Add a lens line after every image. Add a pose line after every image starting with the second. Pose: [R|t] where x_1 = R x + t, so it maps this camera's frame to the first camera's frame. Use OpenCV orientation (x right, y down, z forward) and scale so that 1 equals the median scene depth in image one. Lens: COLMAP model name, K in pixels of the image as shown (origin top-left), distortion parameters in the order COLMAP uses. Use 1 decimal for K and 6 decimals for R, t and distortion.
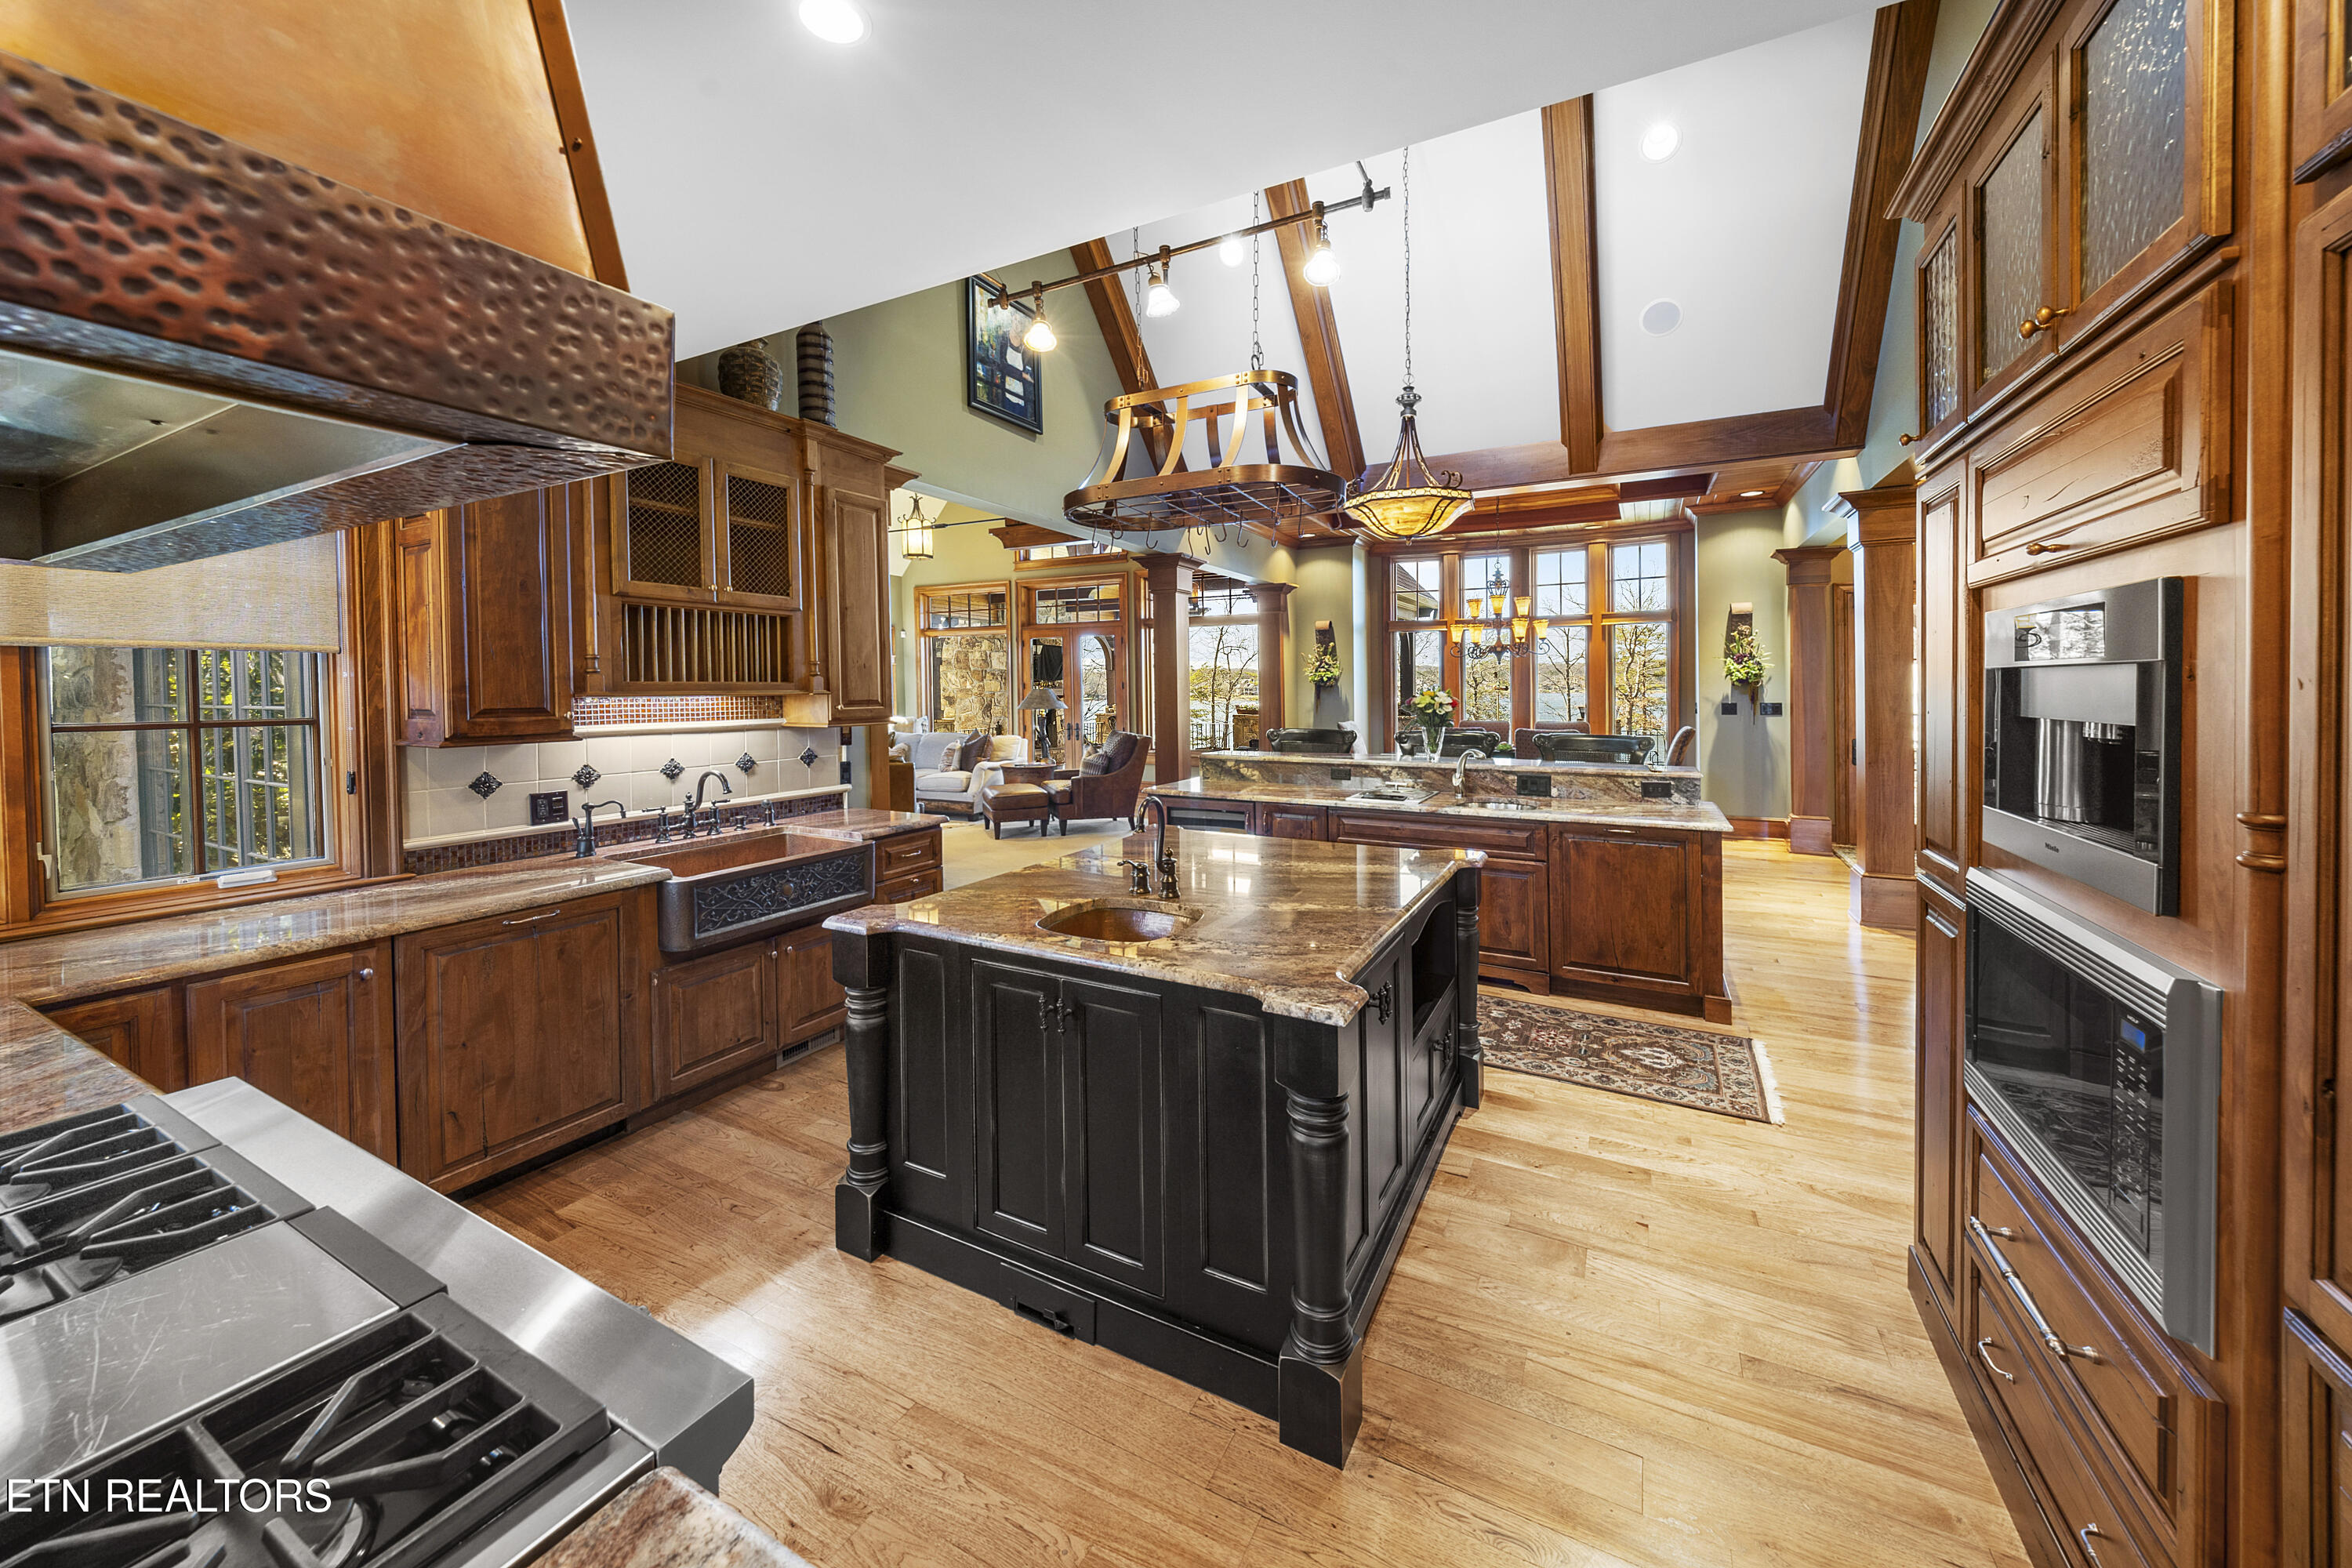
lens RADIAL K [[758.7, 0, 1169.6], [0, 758.7, 688.4], [0, 0, 1]] dist [0.000192, 0.000002]
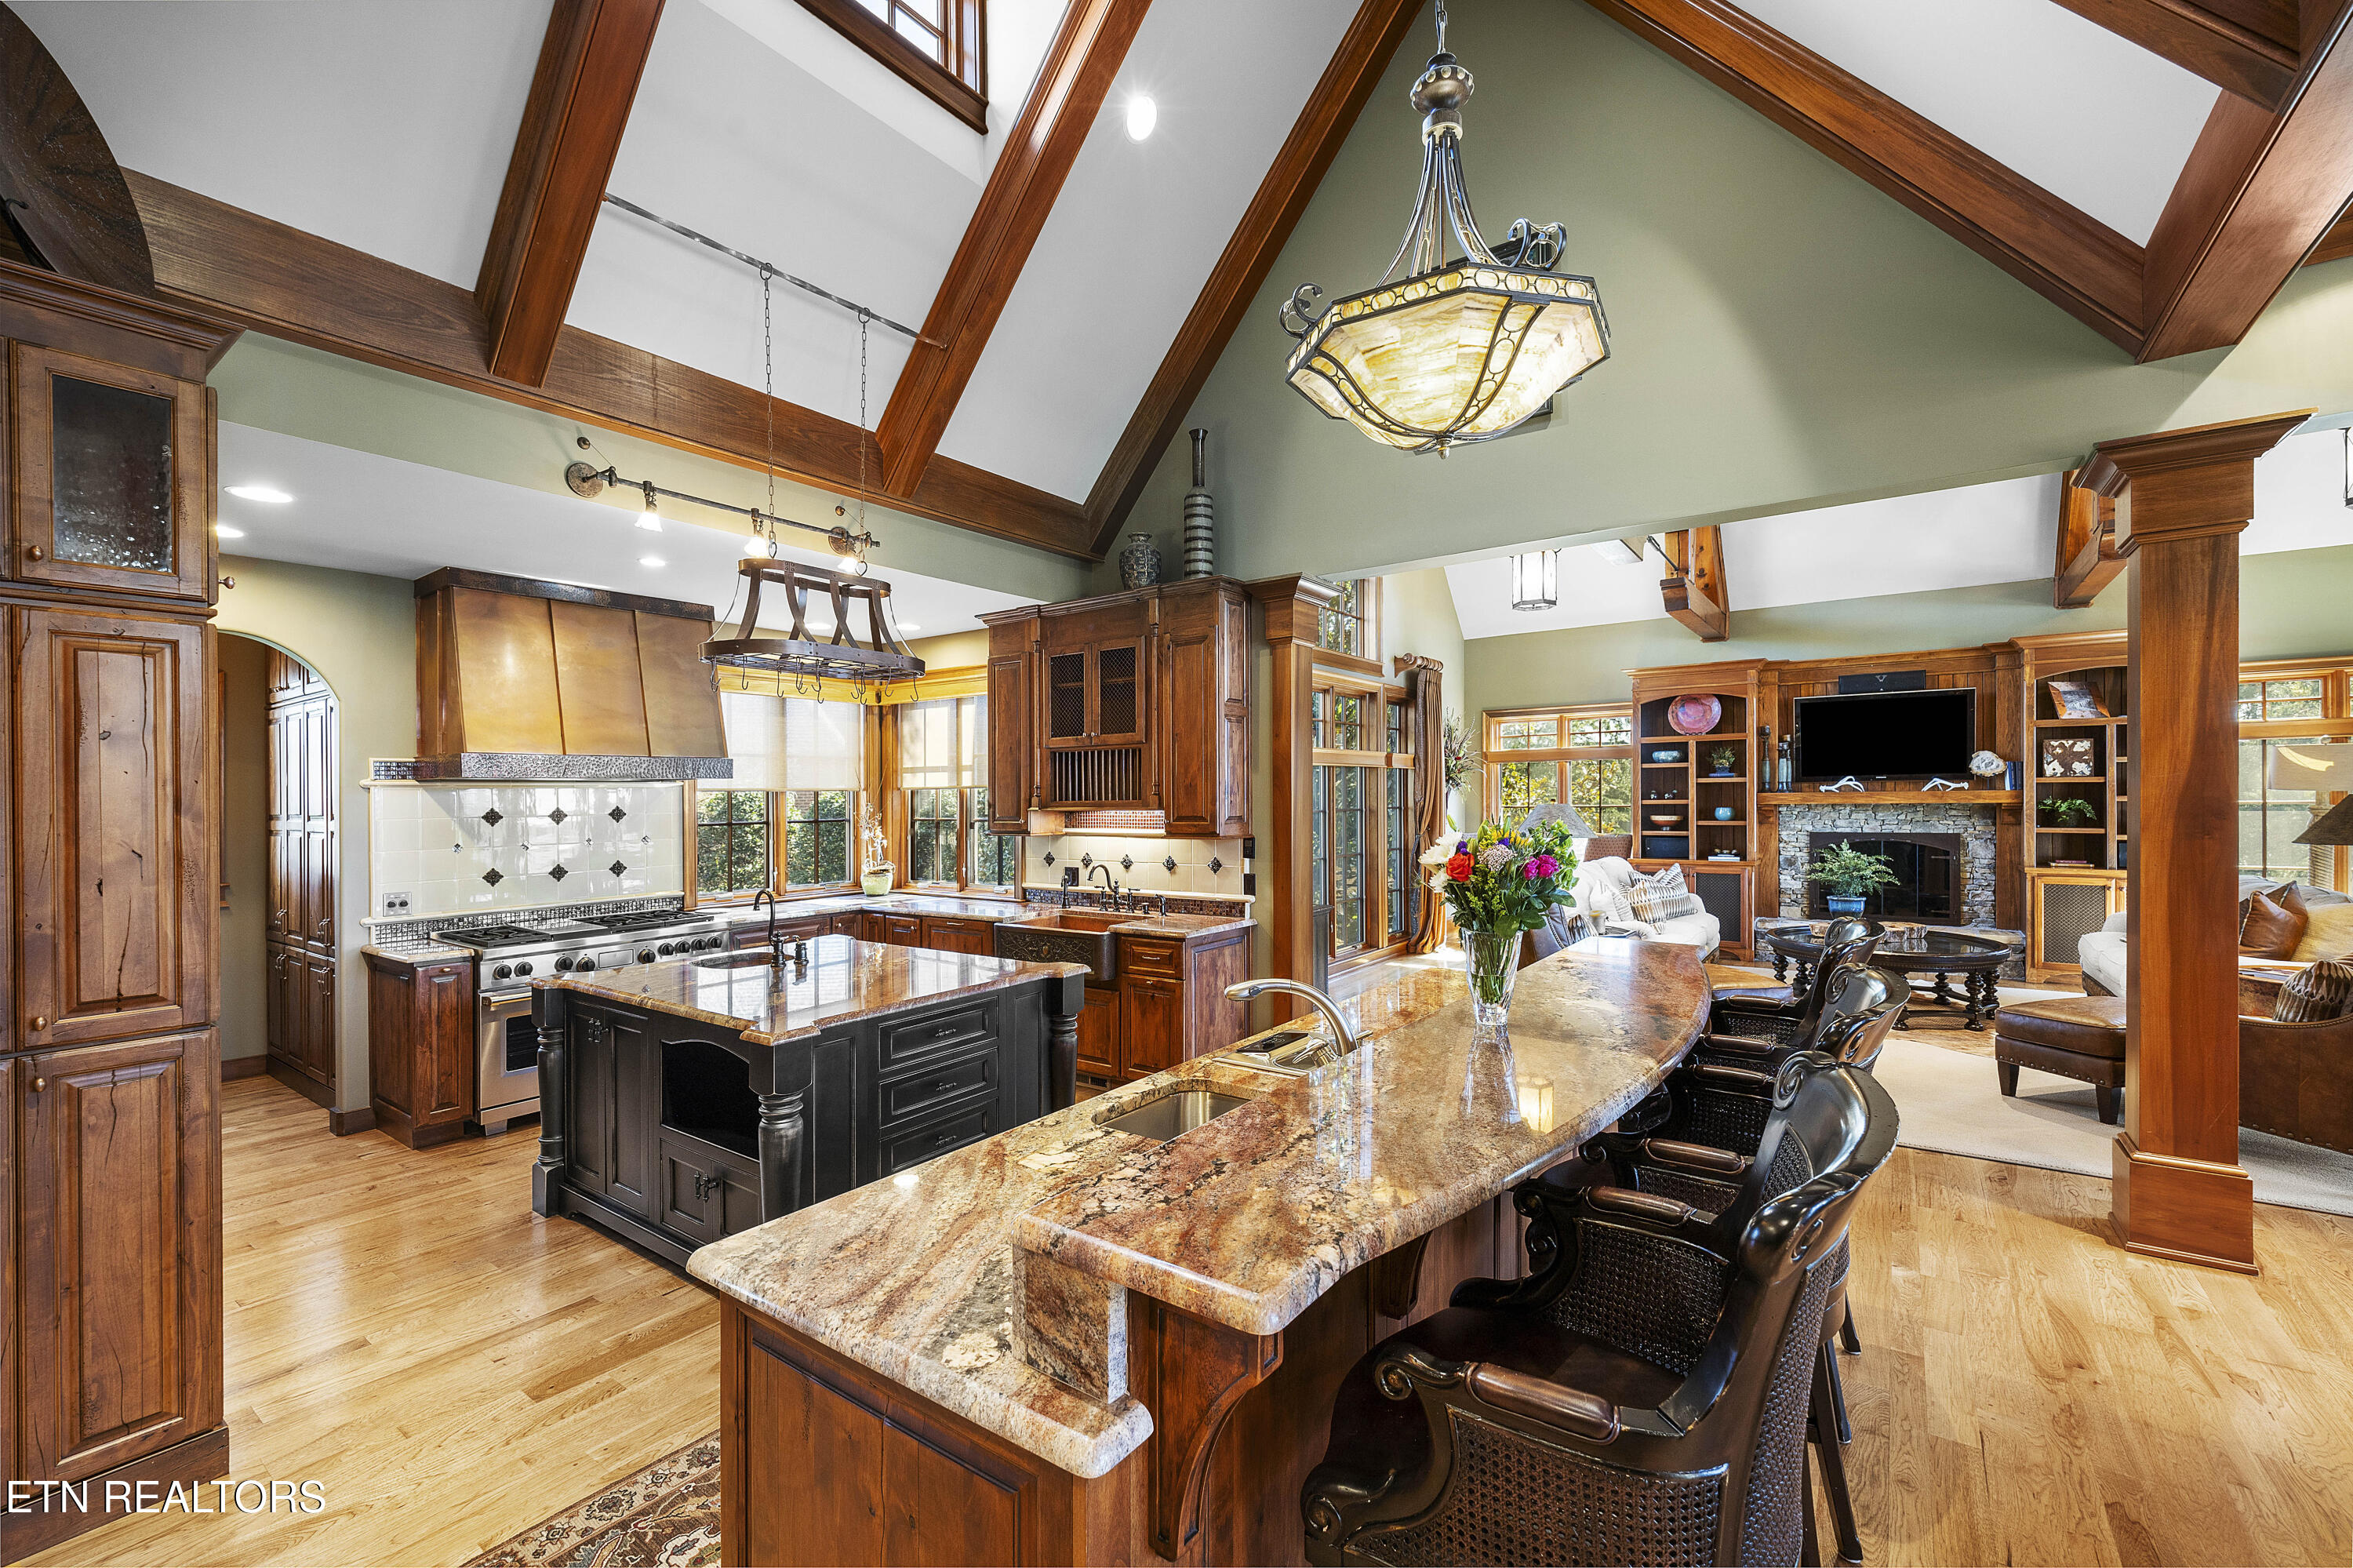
lens RADIAL K [[965.6, 0, 1176.5], [0, 965.6, 784.0], [0, 0, 1]] dist [-0.000327, -0.000489]
pose [[-0.065173, -0.010138, -0.997822, 1.212059], [0.010259, 0.999889, -0.010829, -0.019028], [0.997821, -0.010942, -0.065062, 1.303366]]
